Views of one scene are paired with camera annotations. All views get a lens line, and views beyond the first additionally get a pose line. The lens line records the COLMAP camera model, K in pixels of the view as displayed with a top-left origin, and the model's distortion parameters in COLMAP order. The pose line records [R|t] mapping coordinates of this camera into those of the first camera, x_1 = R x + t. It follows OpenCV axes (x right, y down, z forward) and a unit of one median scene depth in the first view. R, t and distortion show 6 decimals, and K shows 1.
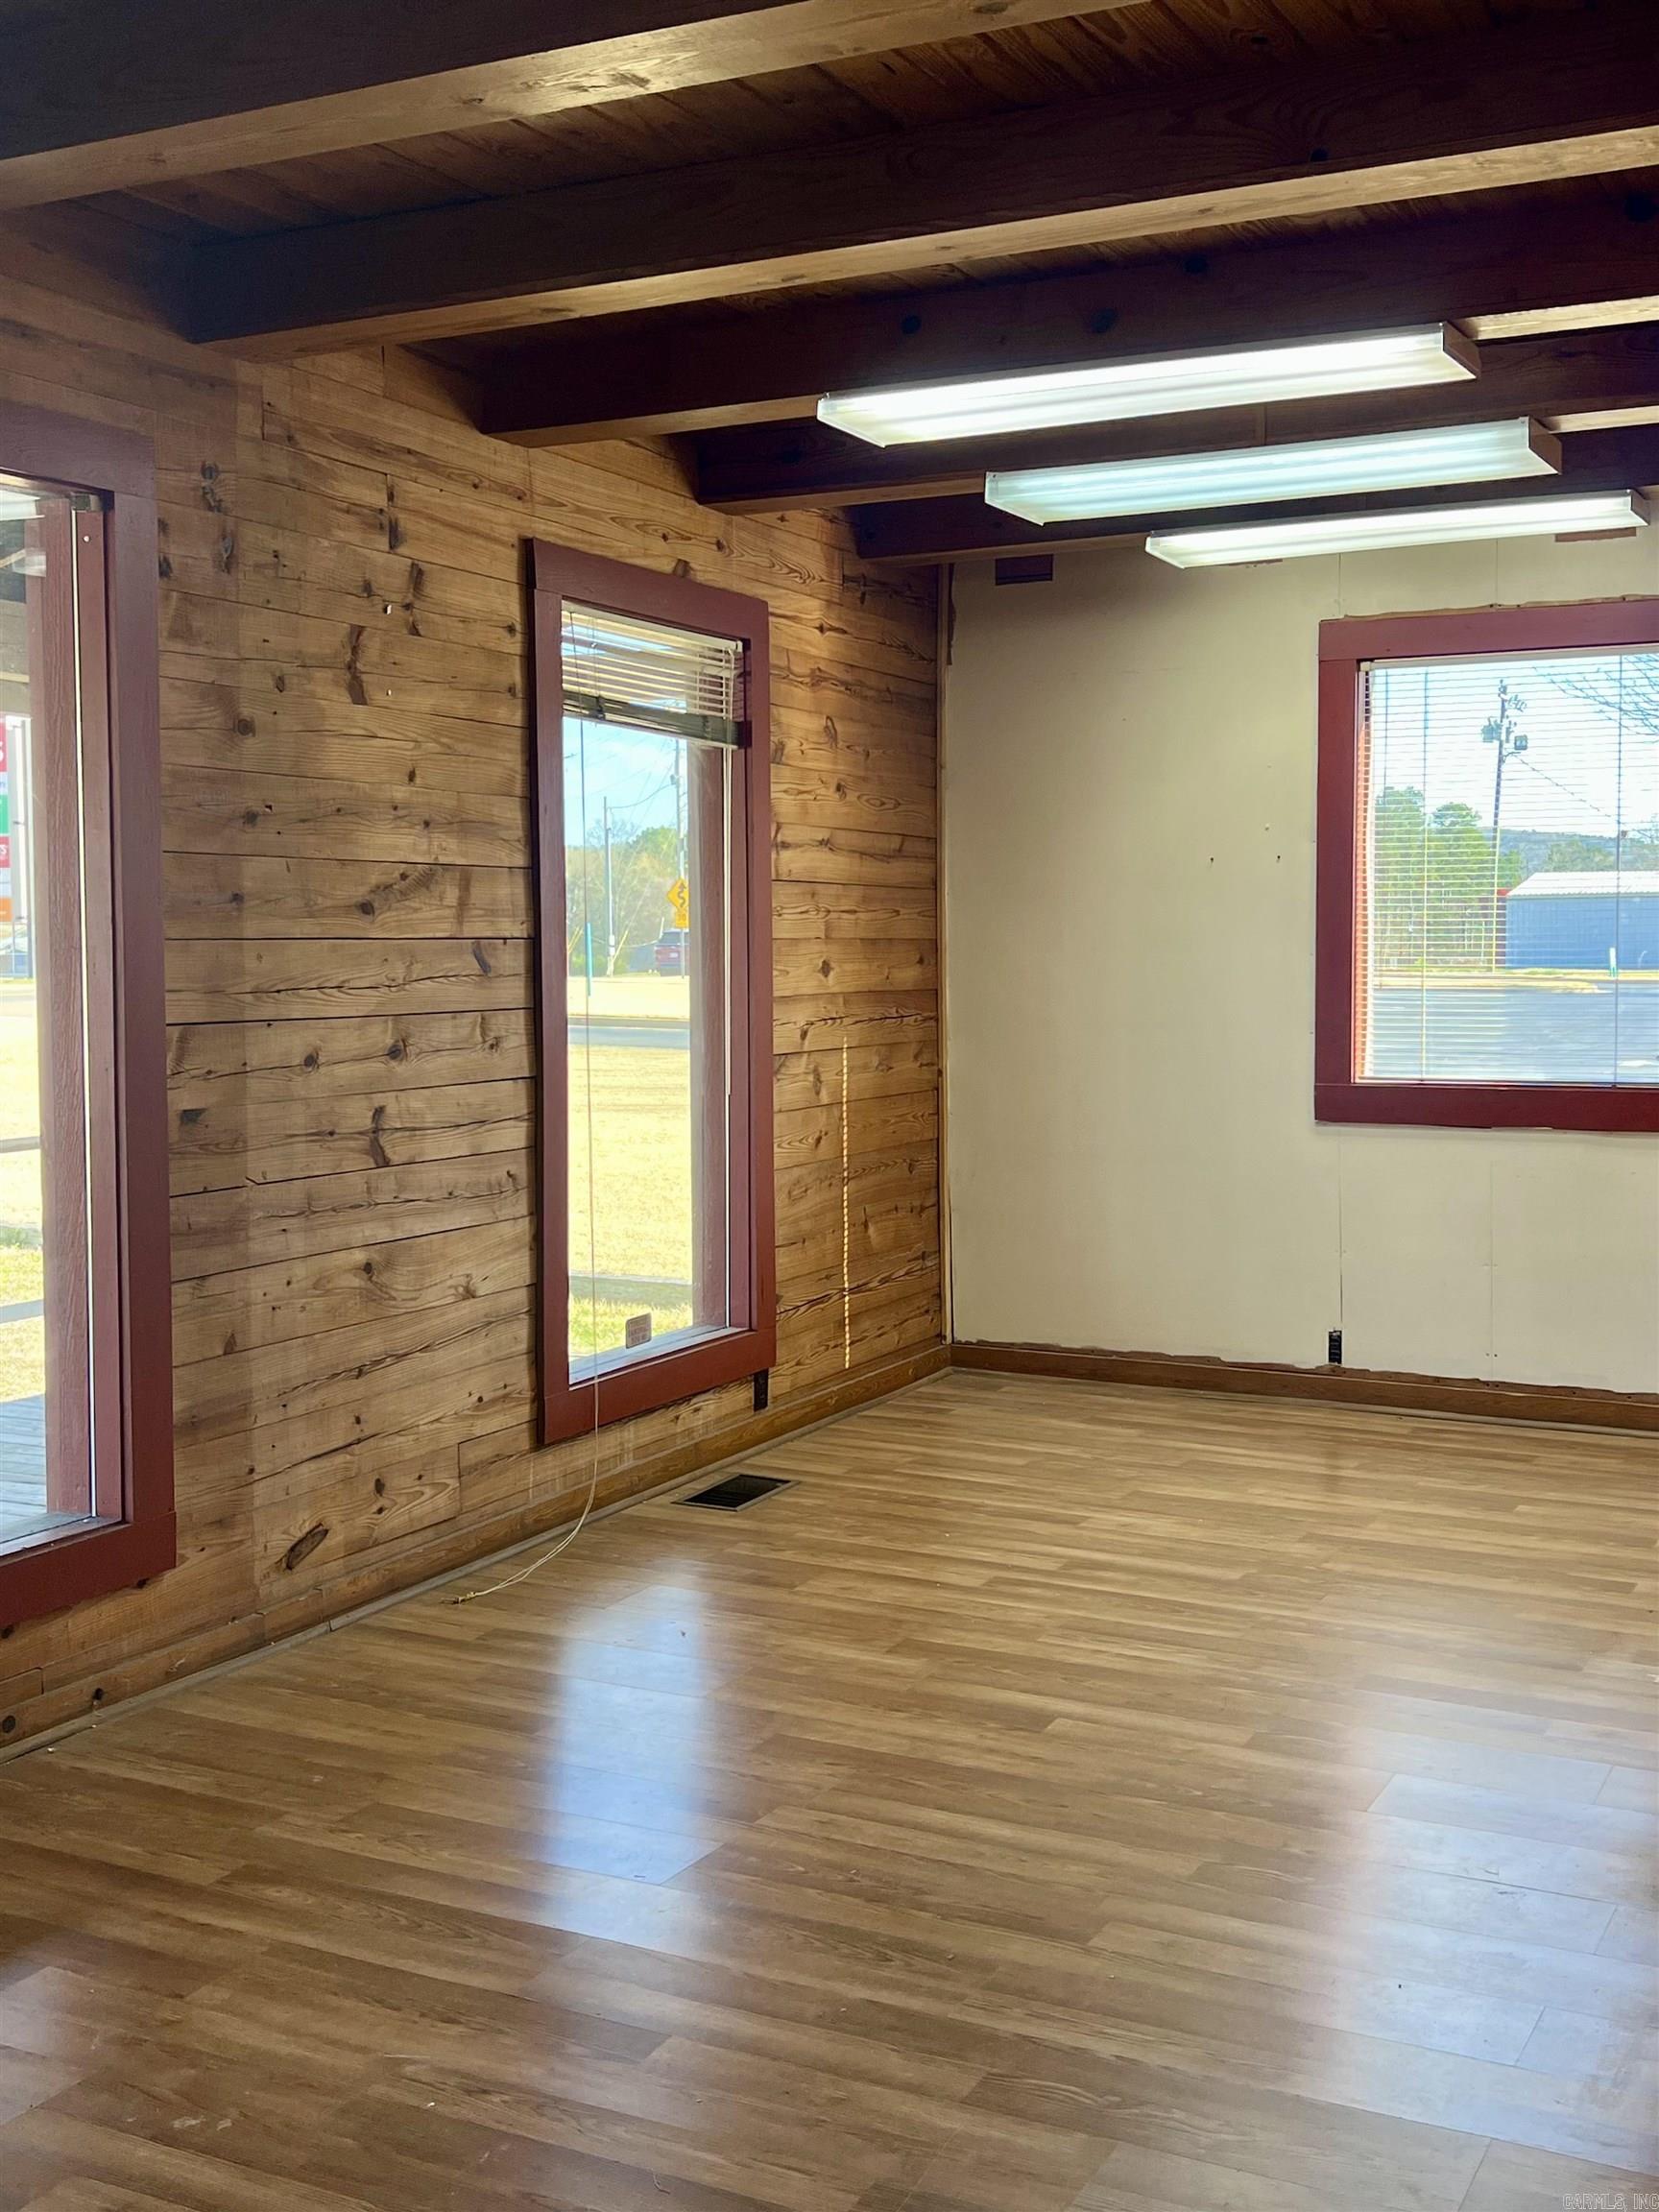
lens RADIAL K [[2421.4, 0, 826.8], [0, 2421.4, 1105.3], [0, 0, 1]] dist [0.102164, 0.000000]
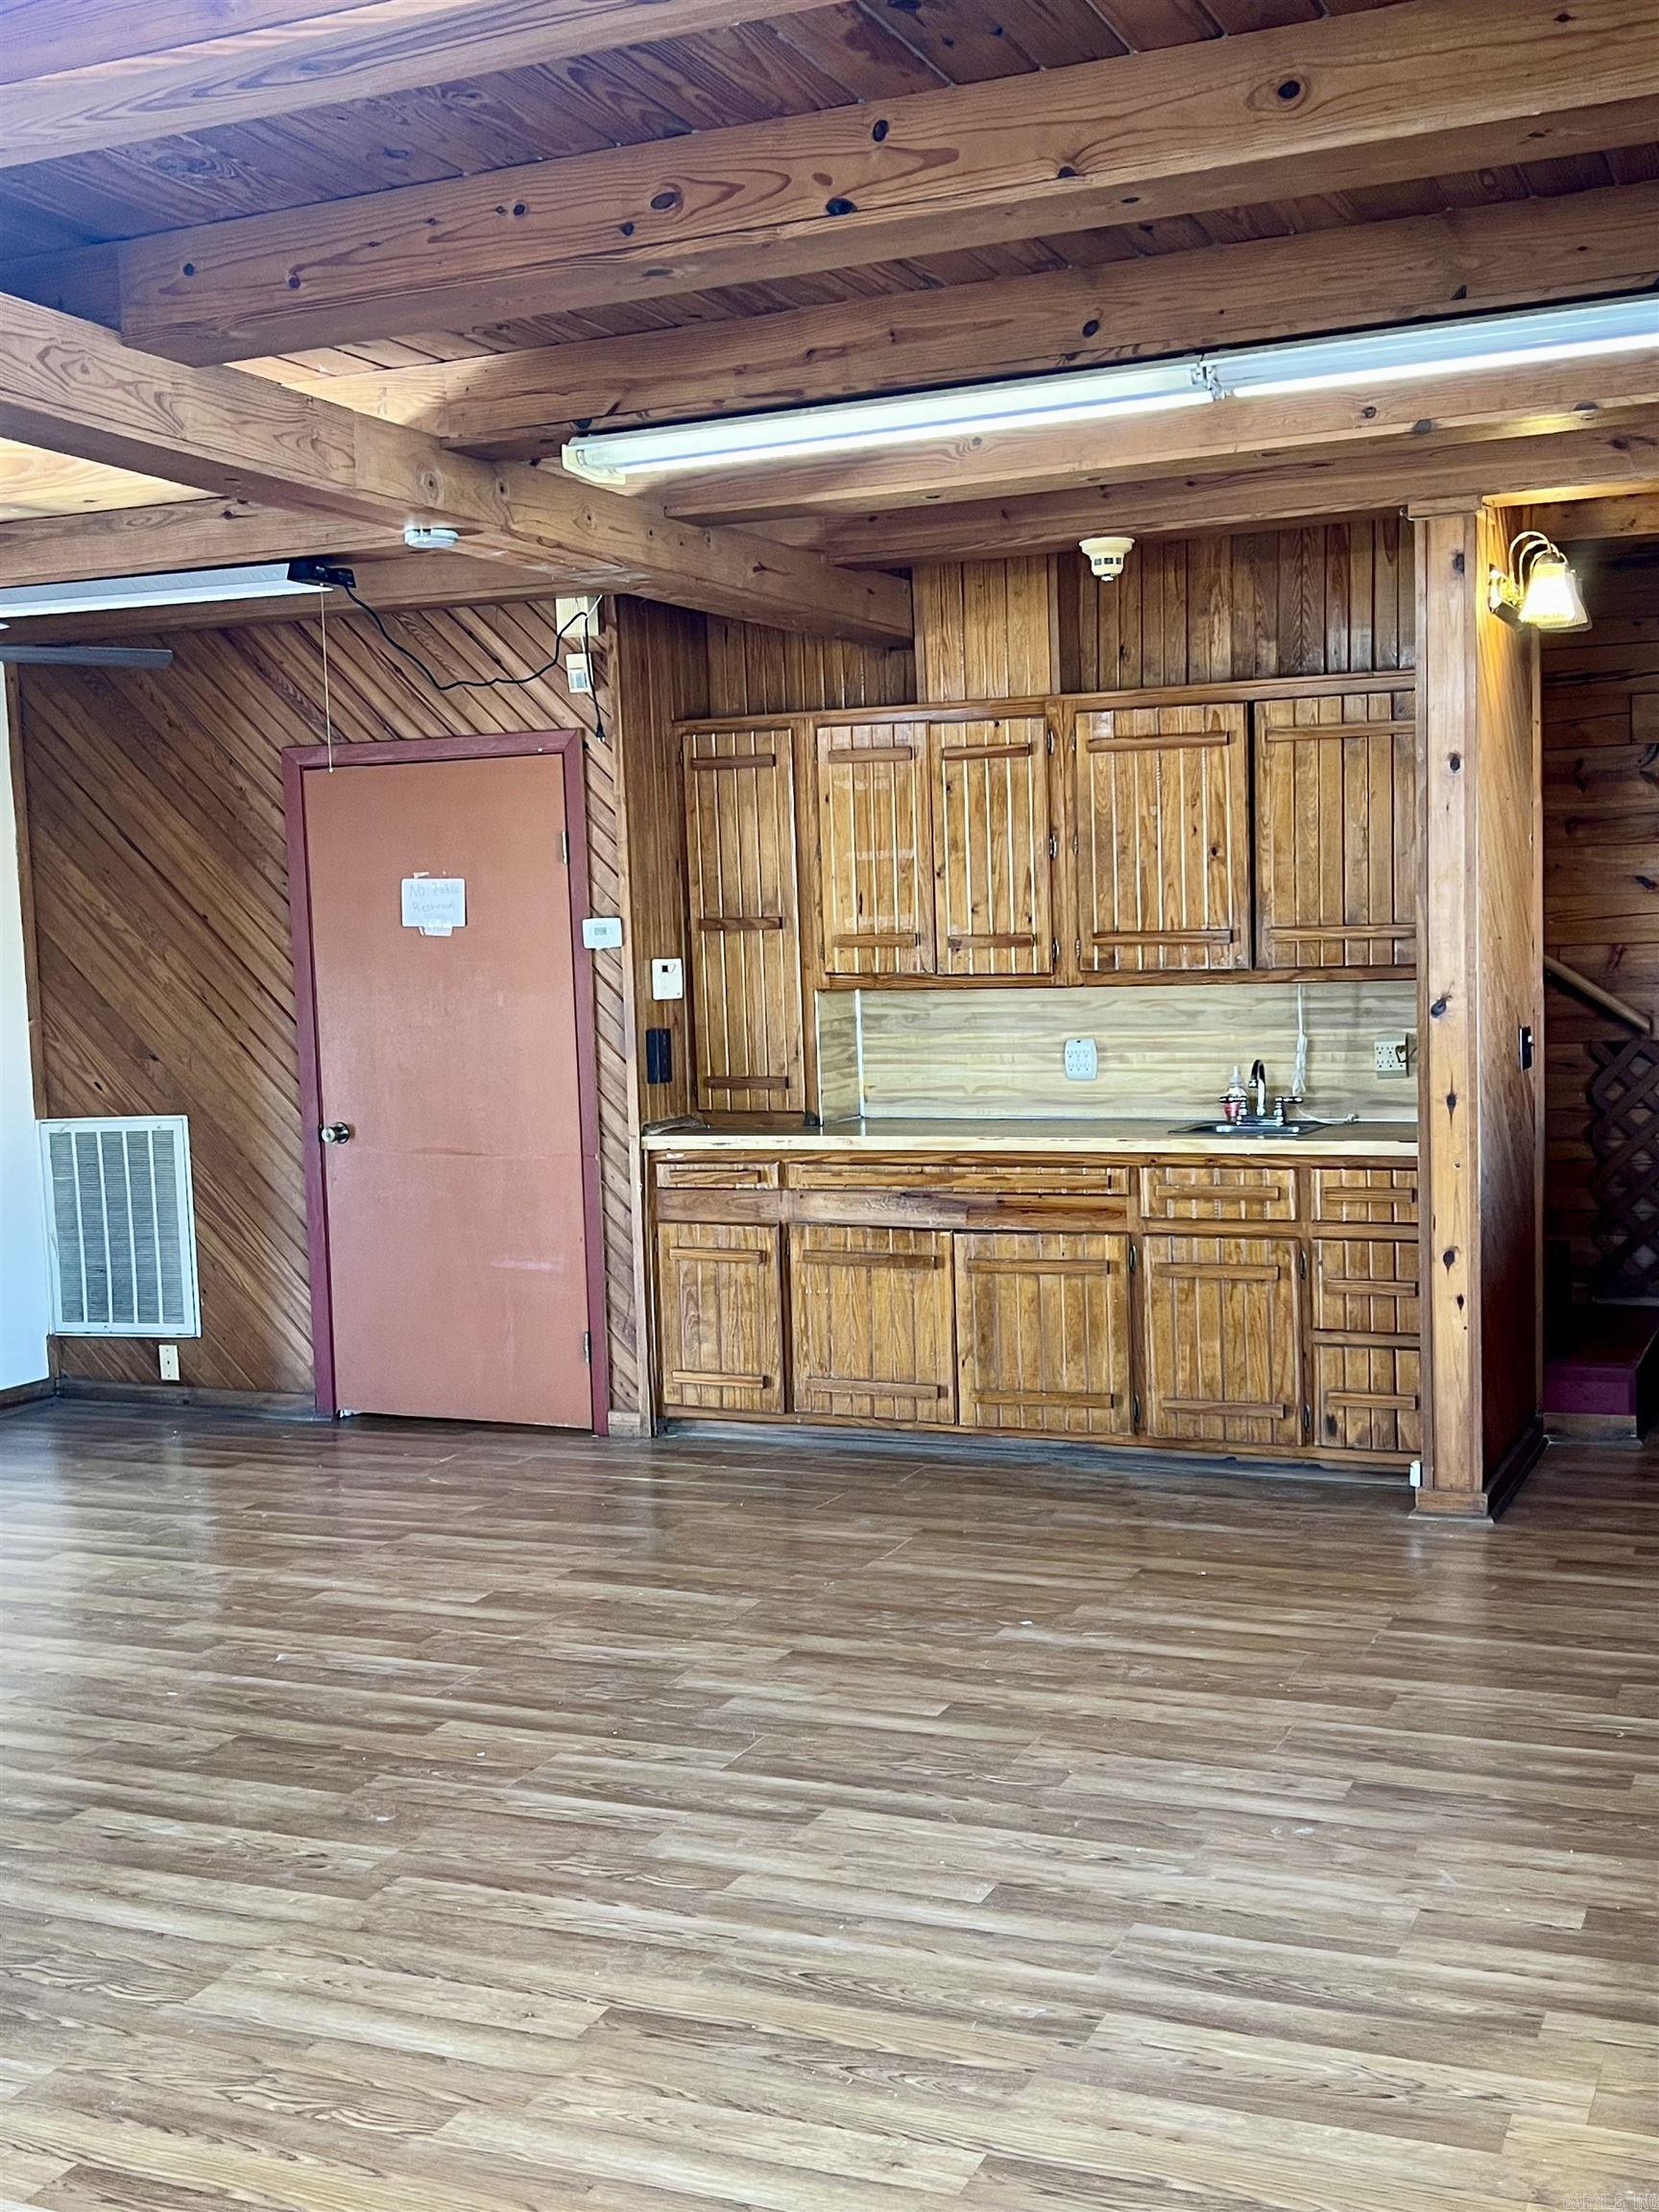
lens RADIAL K [[2421.4, 0, 850.8], [0, 2421.4, 1109.5], [0, 0, 1]] dist [0.102164, 0.000000]
pose [[-0.997310, 0.039079, -0.062013, 0.056721], [0.030342, 0.990236, 0.136063, -0.163067], [0.066724, 0.133815, -0.988758, 2.018580]]
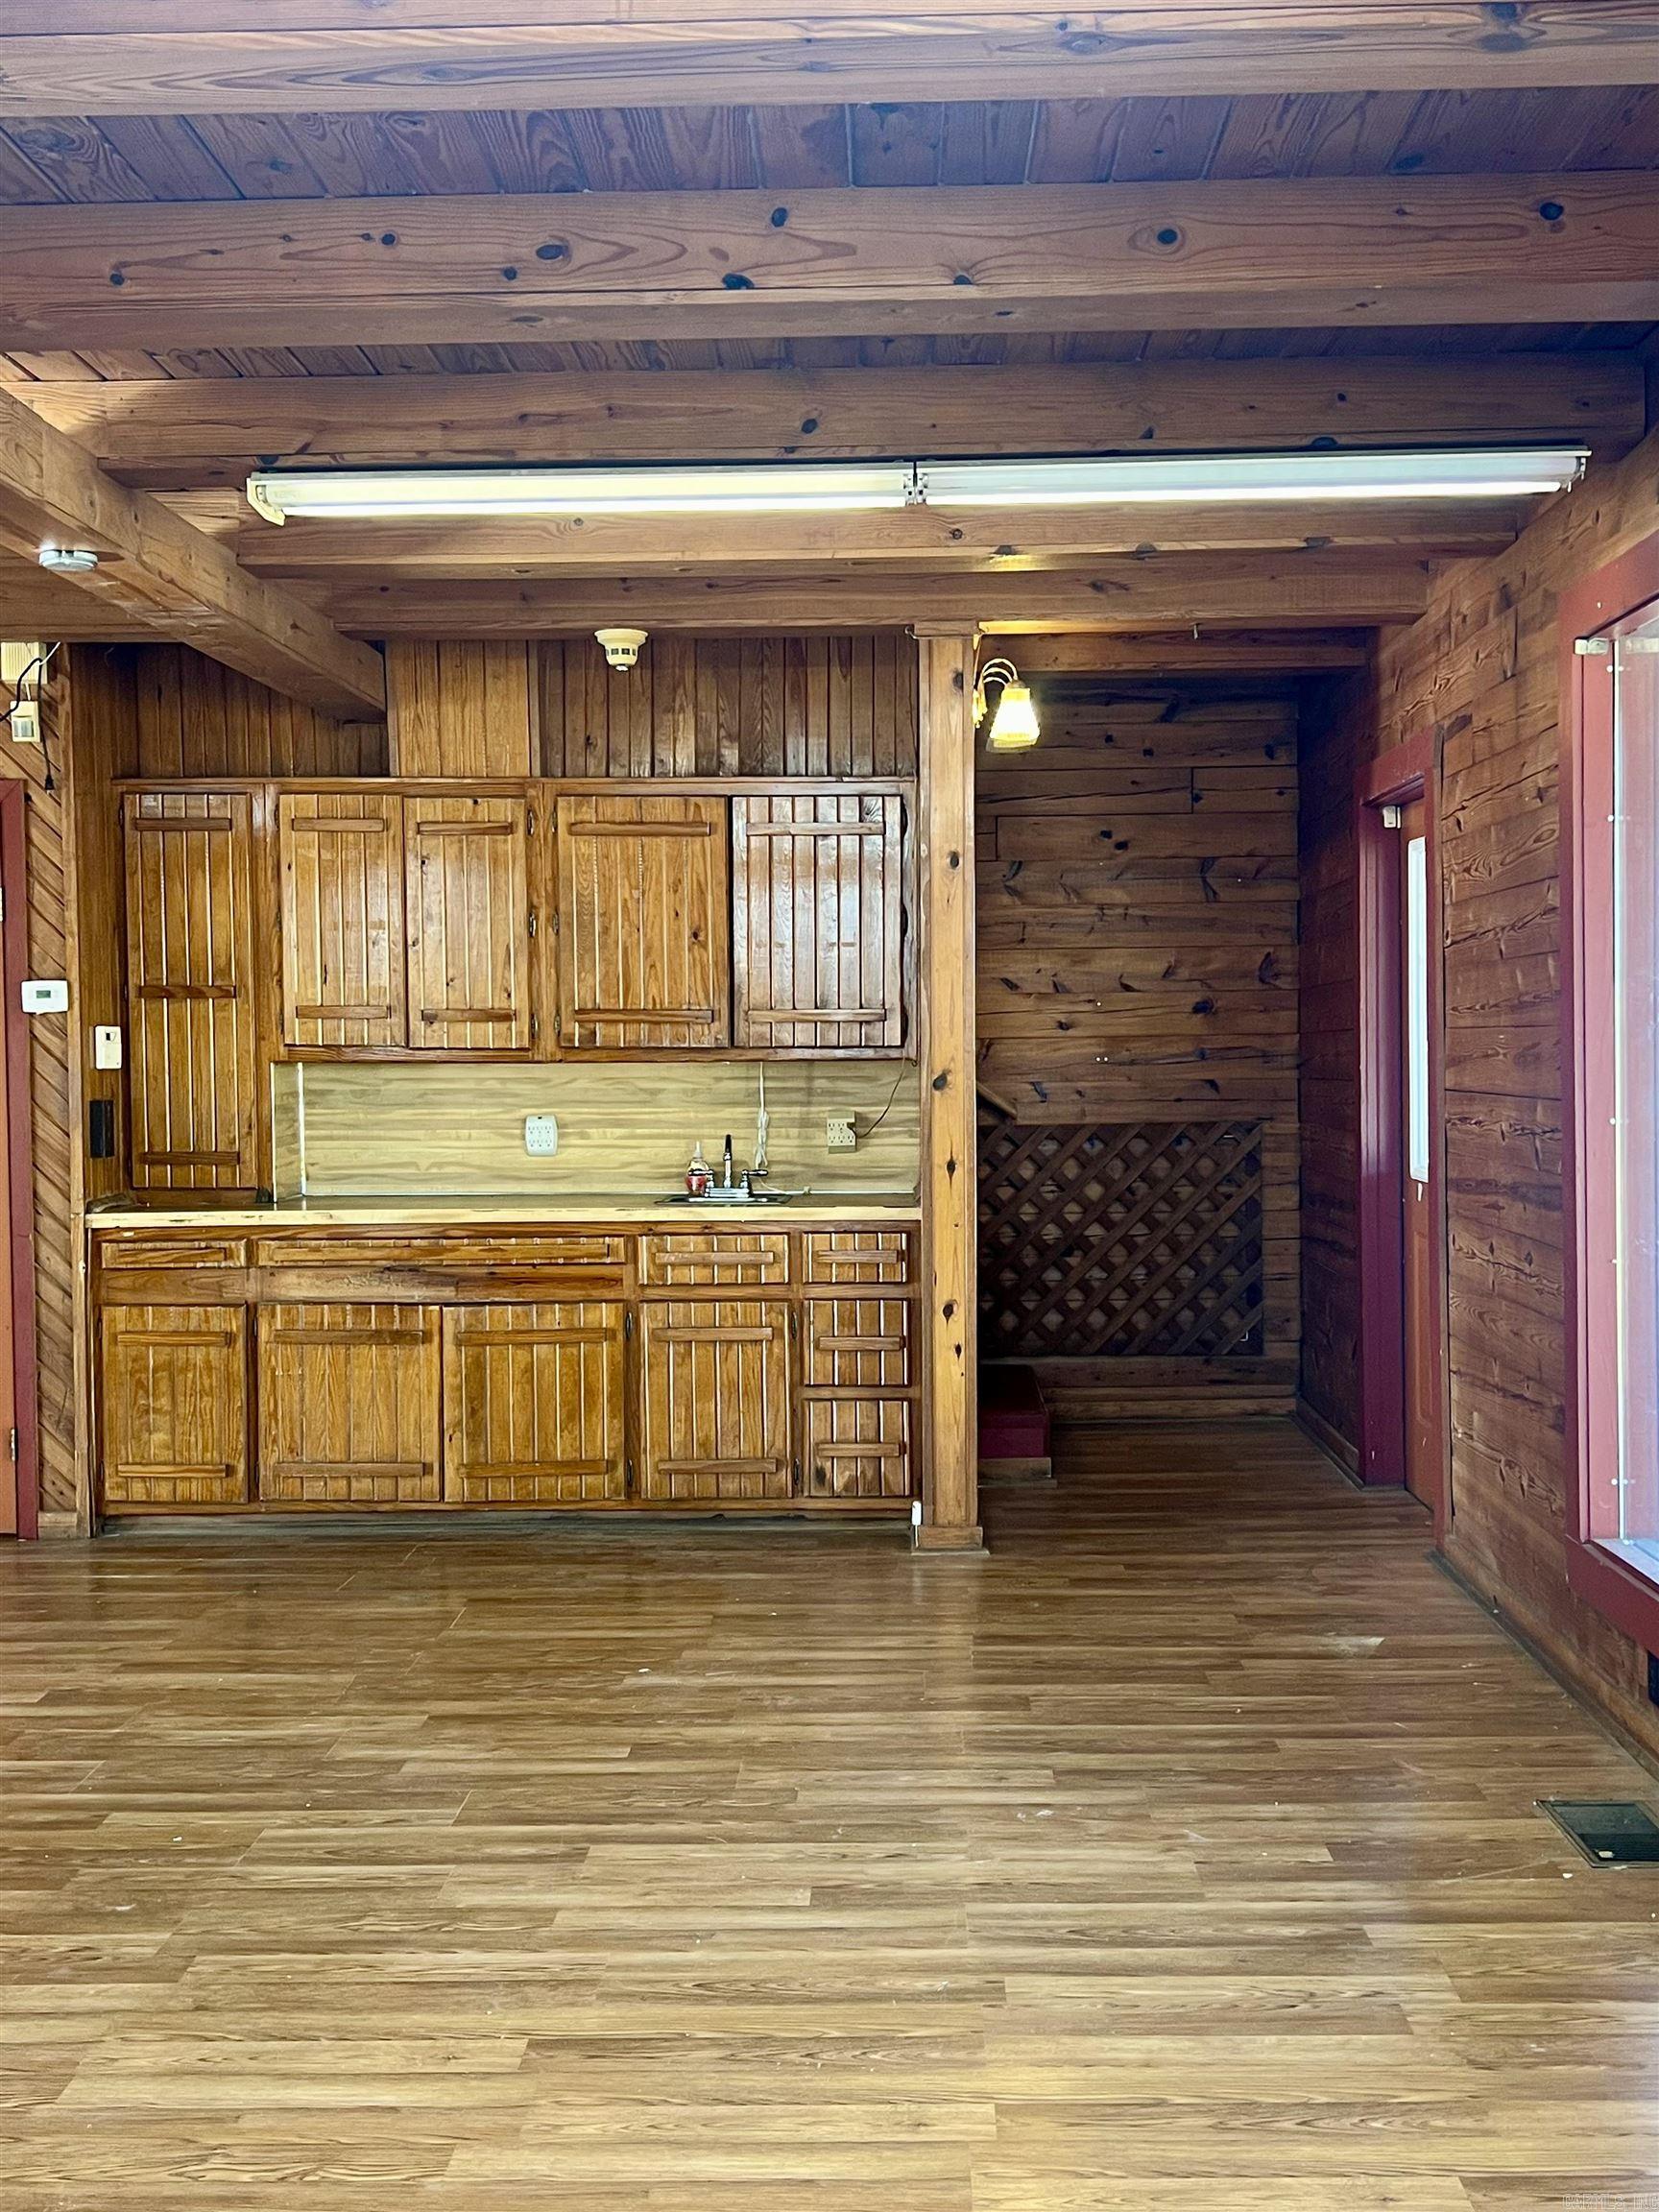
lens RADIAL K [[2421.4, 0, 834.0], [0, 2421.4, 1108.6], [0, 0, 1]] dist [0.102164, 0.000000]
pose [[-0.903737, 0.024841, -0.427366, 0.424040], [-0.013974, 0.996071, 0.087448, -0.126794], [0.427859, 0.085002, -0.899839, 1.980039]]
